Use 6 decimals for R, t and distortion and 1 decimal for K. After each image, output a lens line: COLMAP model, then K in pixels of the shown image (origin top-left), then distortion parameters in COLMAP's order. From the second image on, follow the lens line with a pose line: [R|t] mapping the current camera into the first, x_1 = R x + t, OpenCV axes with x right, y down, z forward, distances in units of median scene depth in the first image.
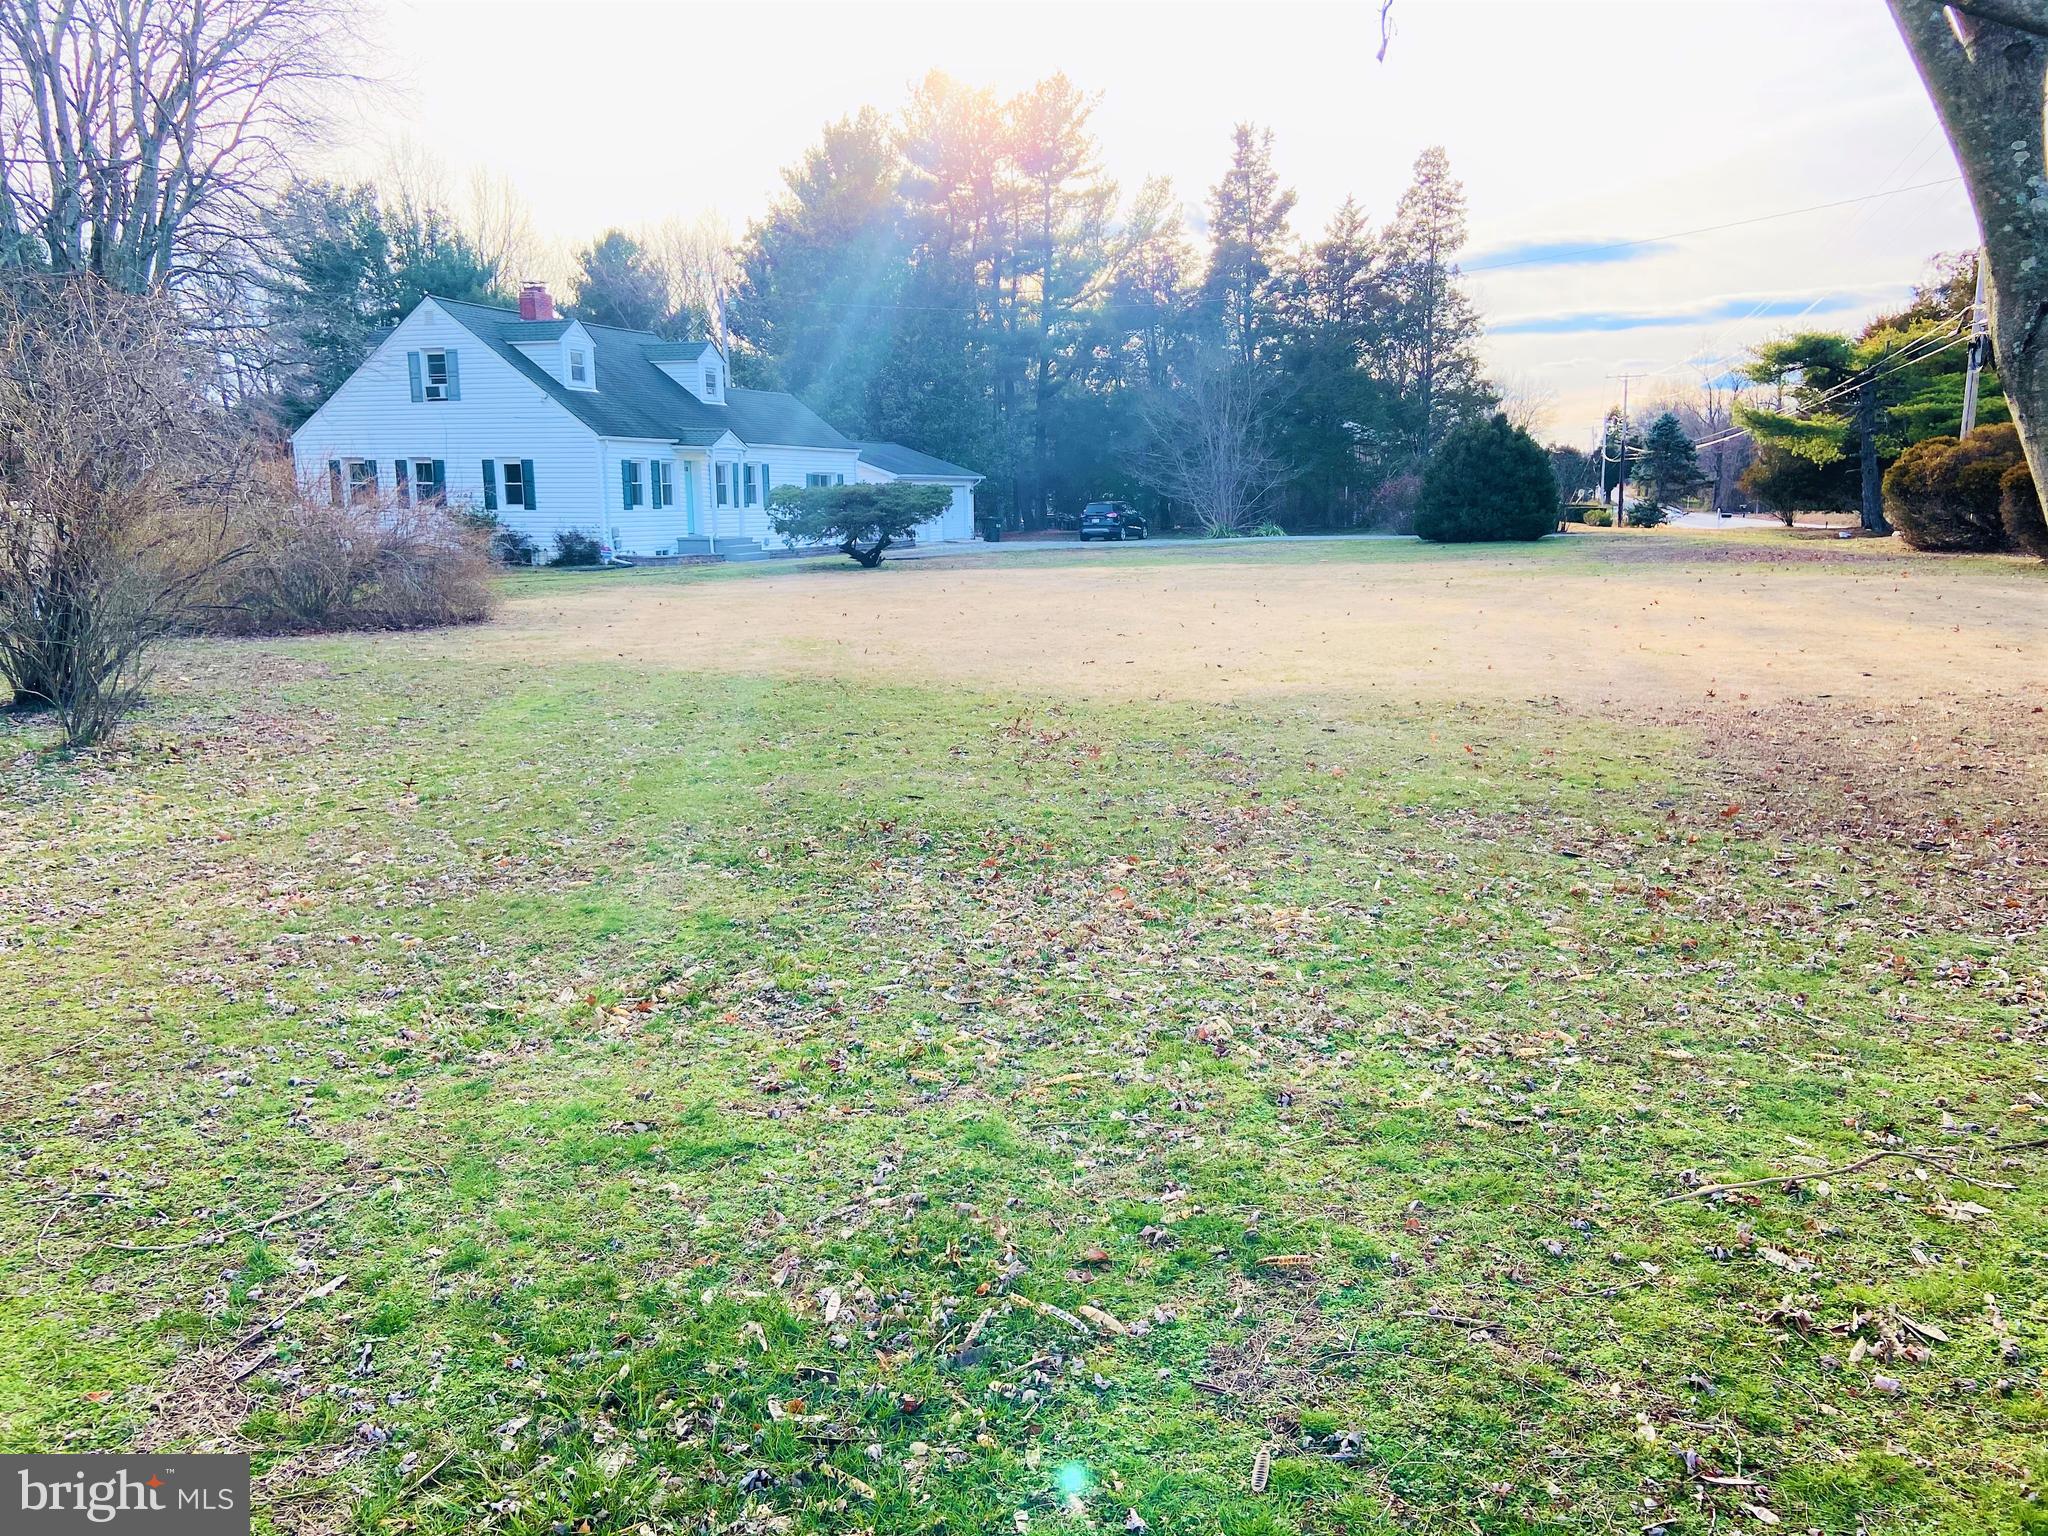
lens RADIAL K [[1538.6, 0, 1026.6], [0, 1538.6, 772.6], [0, 0, 1]] dist [0.116966, -0.140751]
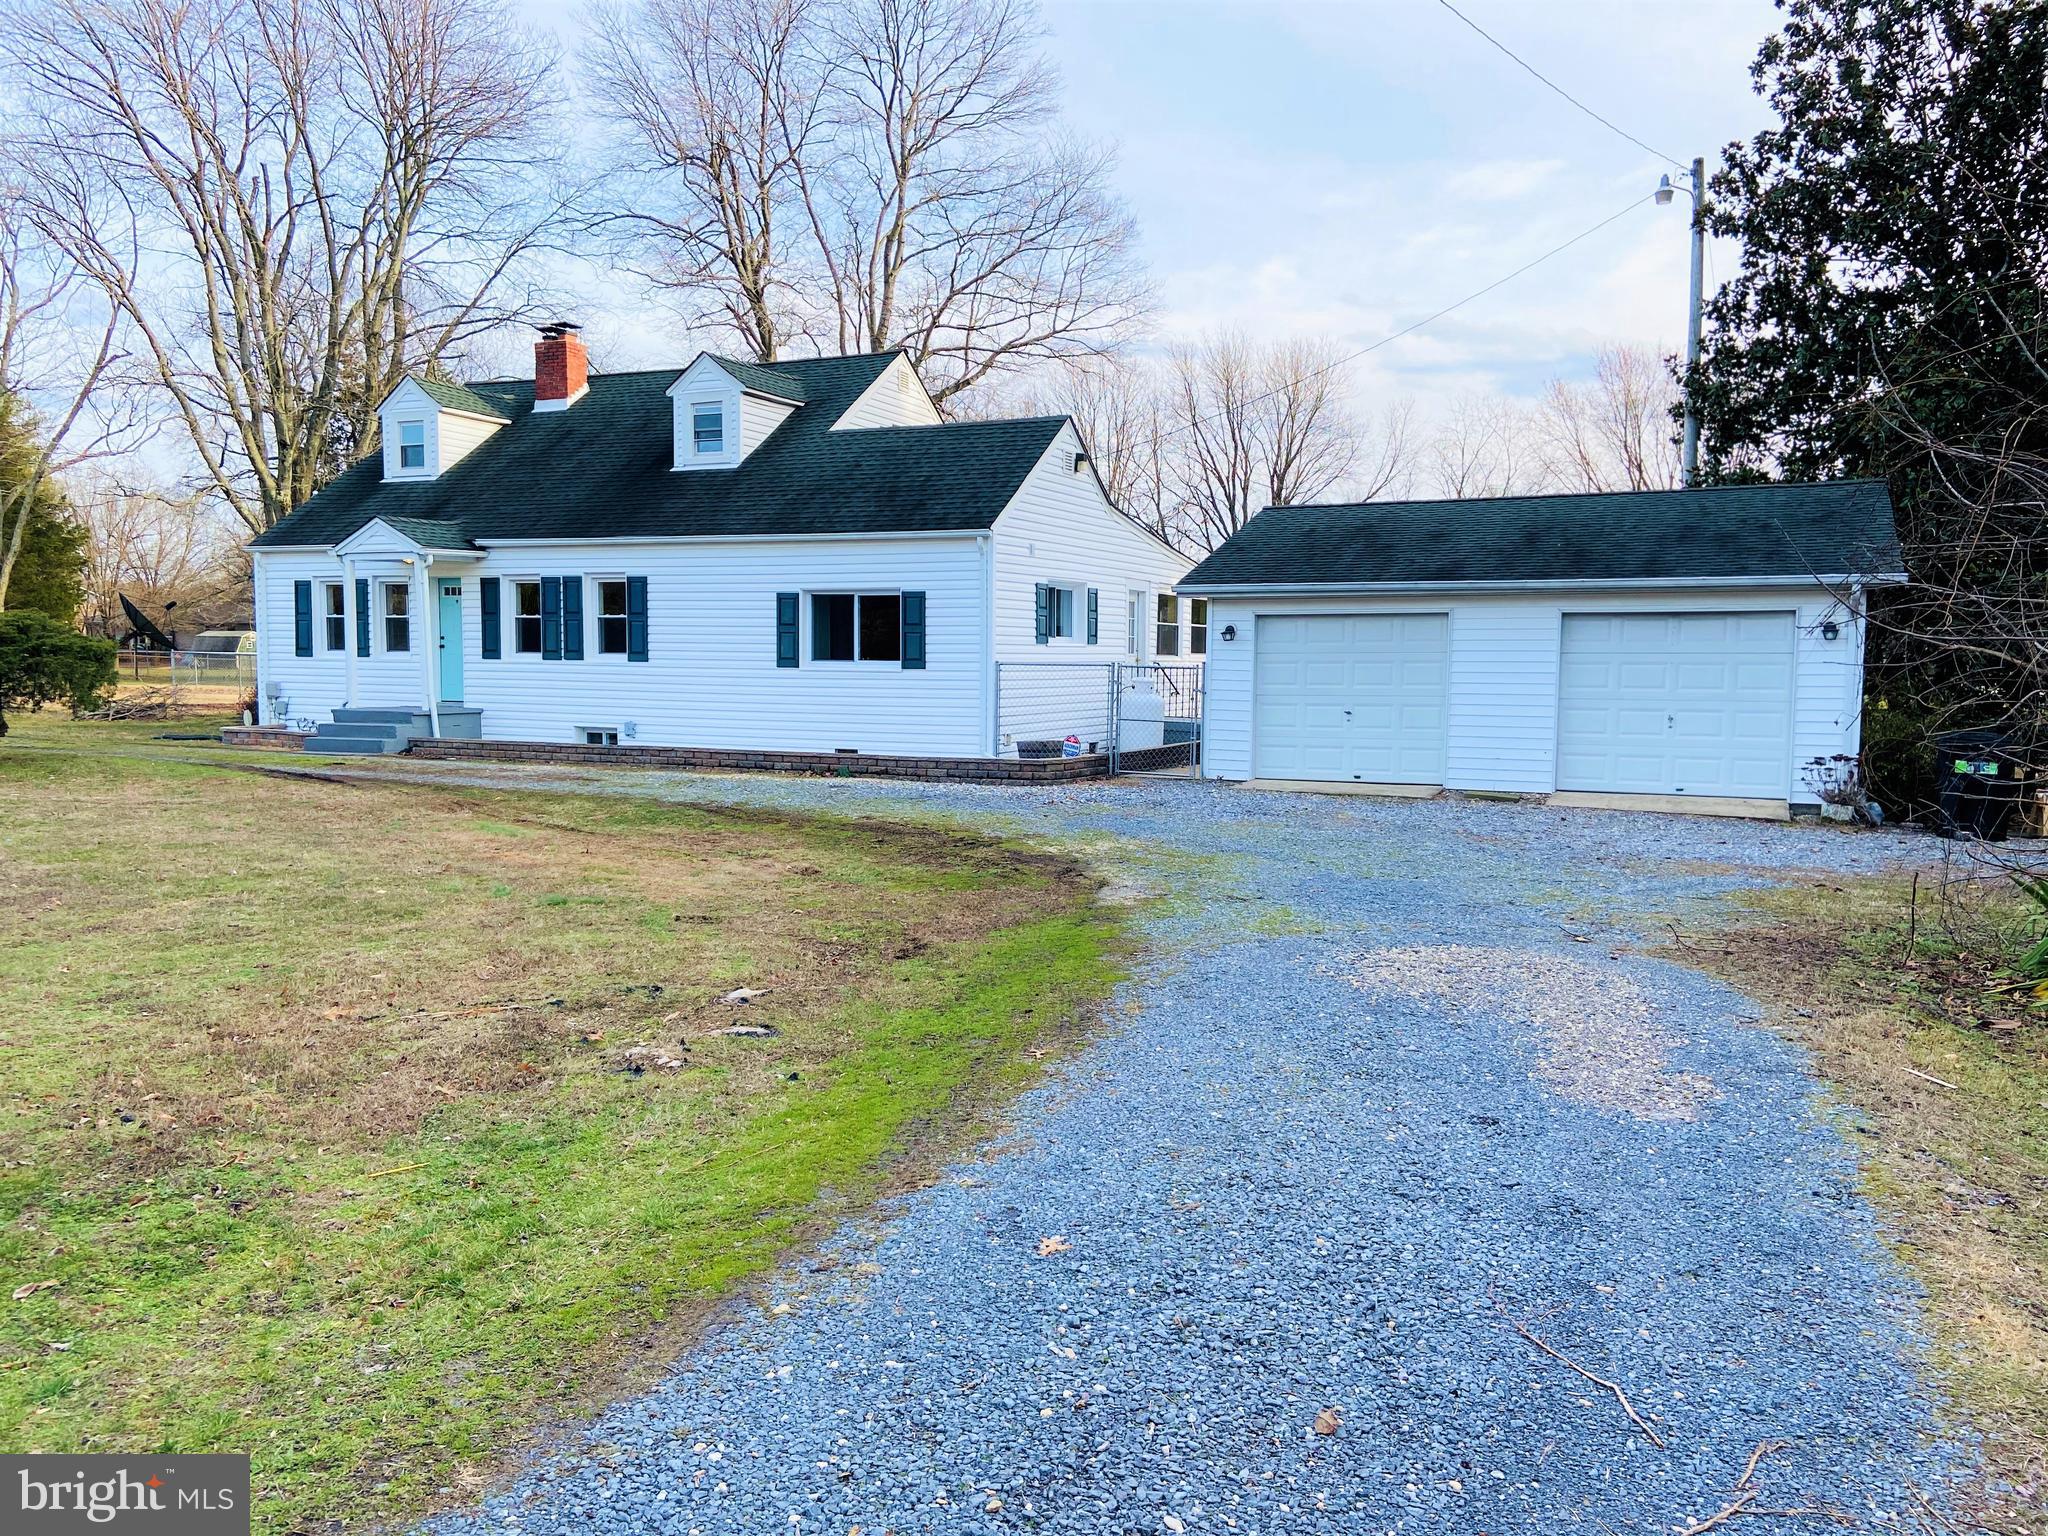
lens RADIAL K [[1538.6, 0, 1027.1], [0, 1538.6, 768.4], [0, 0, 1]] dist [0.116966, -0.140751]
pose [[-0.046557, 0.075111, -0.996088, 0.236310], [-0.188063, 0.978678, 0.082589, -0.154763], [0.981053, 0.191173, -0.031439, 0.874373]]
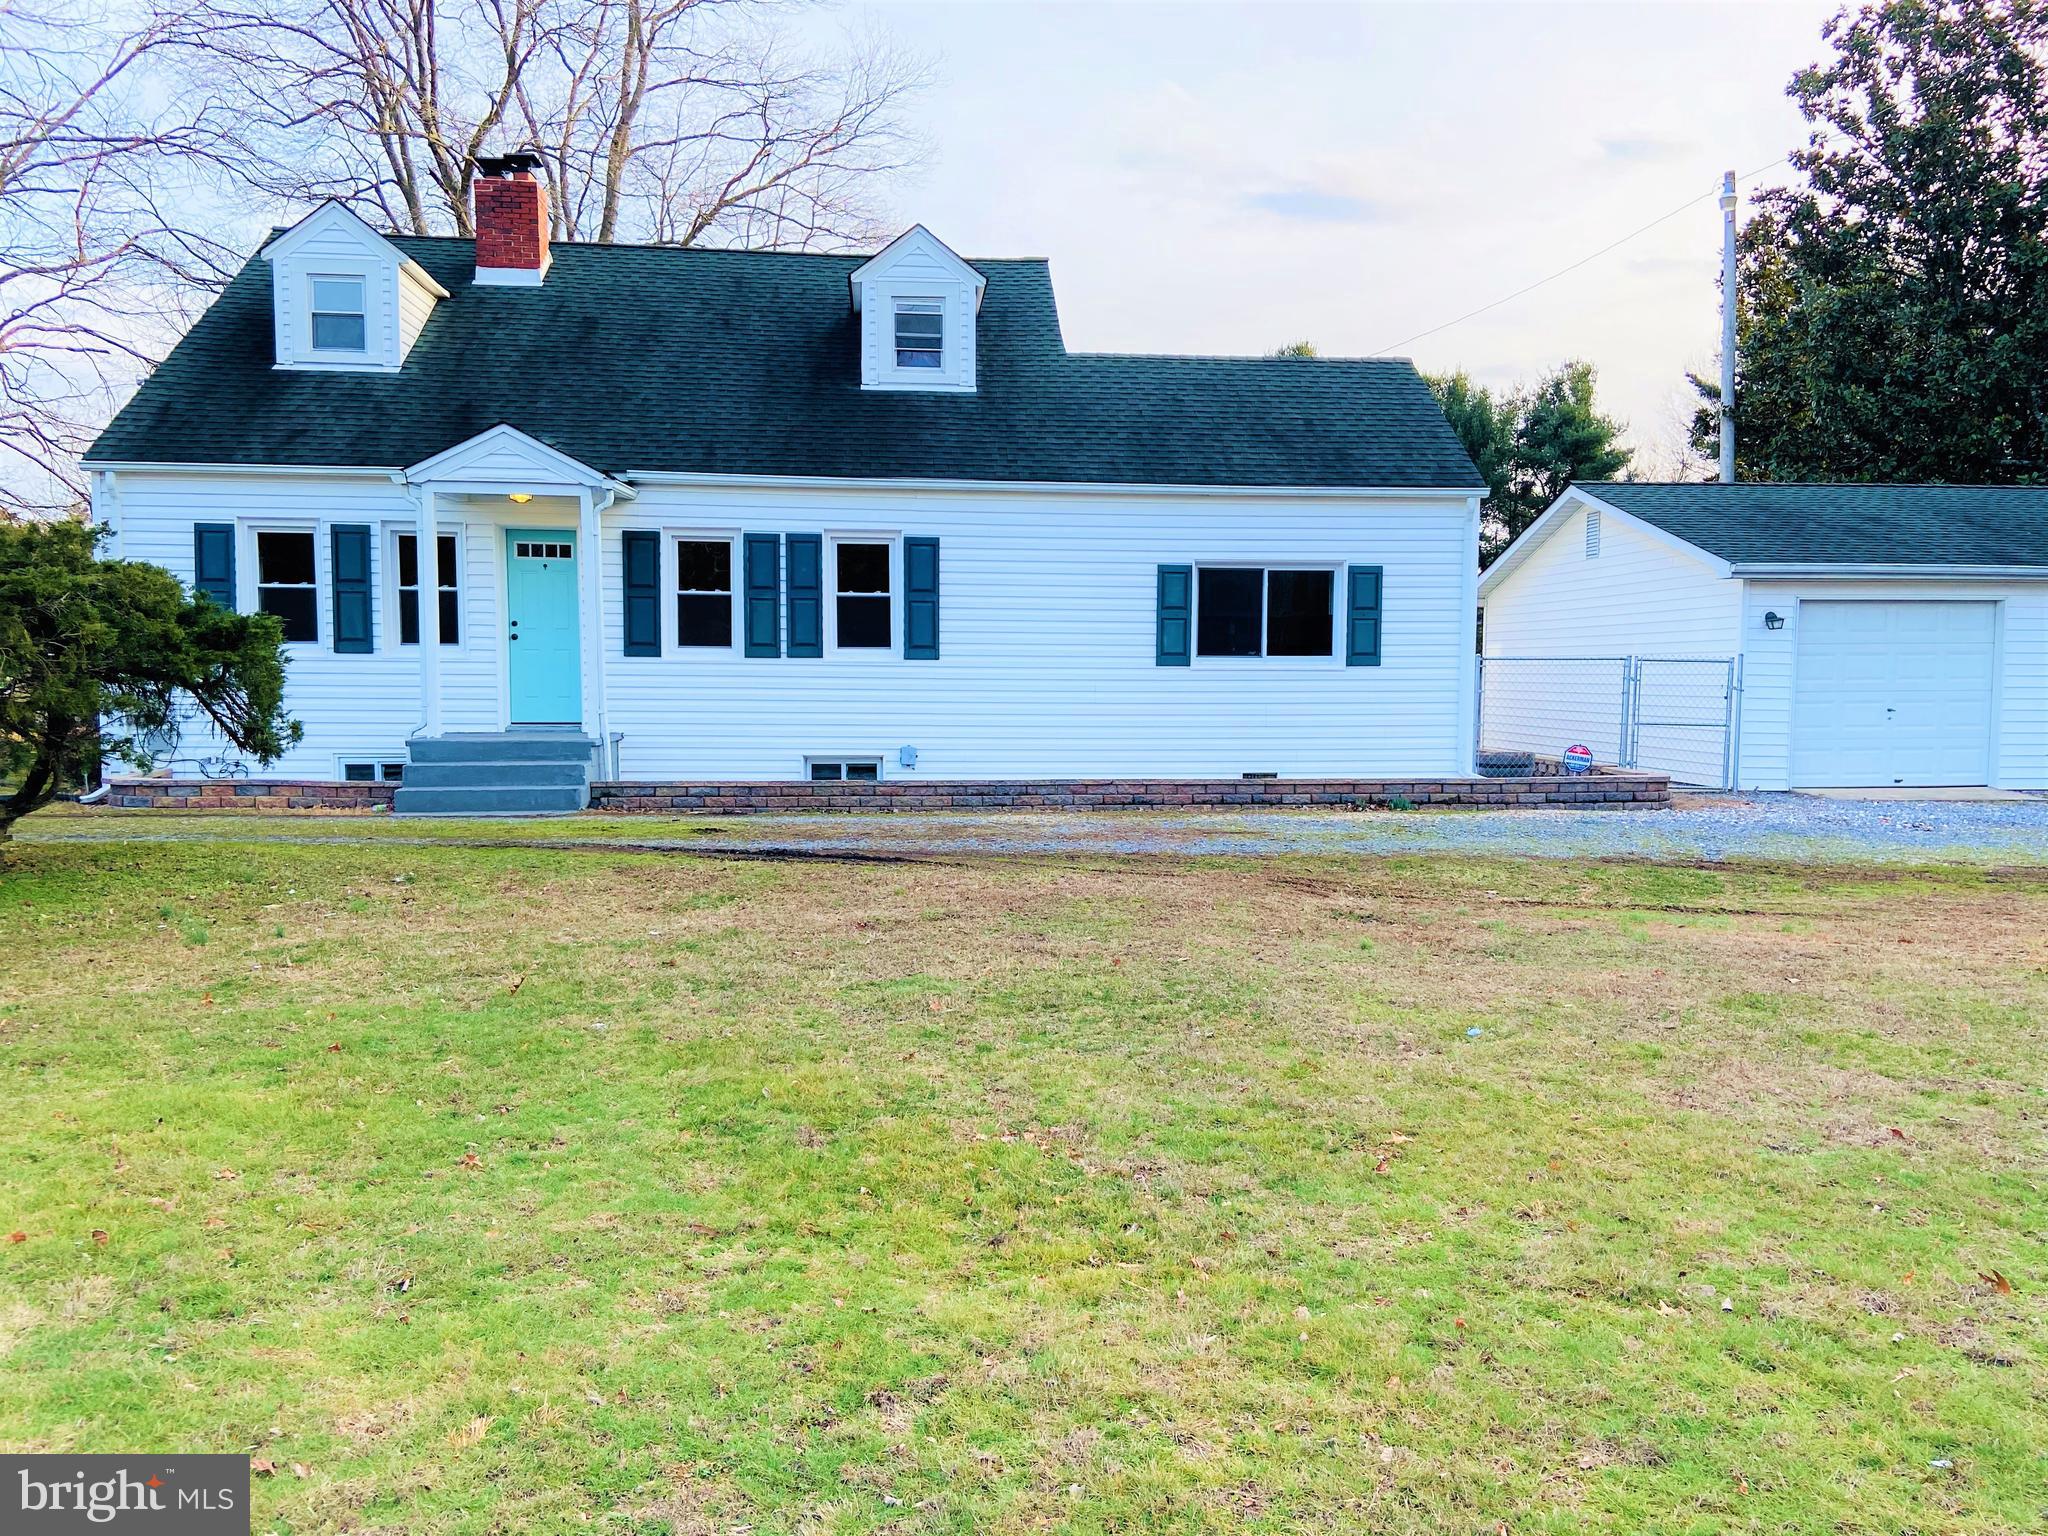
lens RADIAL K [[1538.6, 0, 1034.6], [0, 1538.6, 775.8], [0, 0, 1]] dist [0.116966, -0.140751]
pose [[0.467928, 0.068805, -0.881084, 0.105123], [-0.165757, 0.986105, -0.011025, -0.112593], [0.868083, 0.151205, 0.472830, 0.663225]]
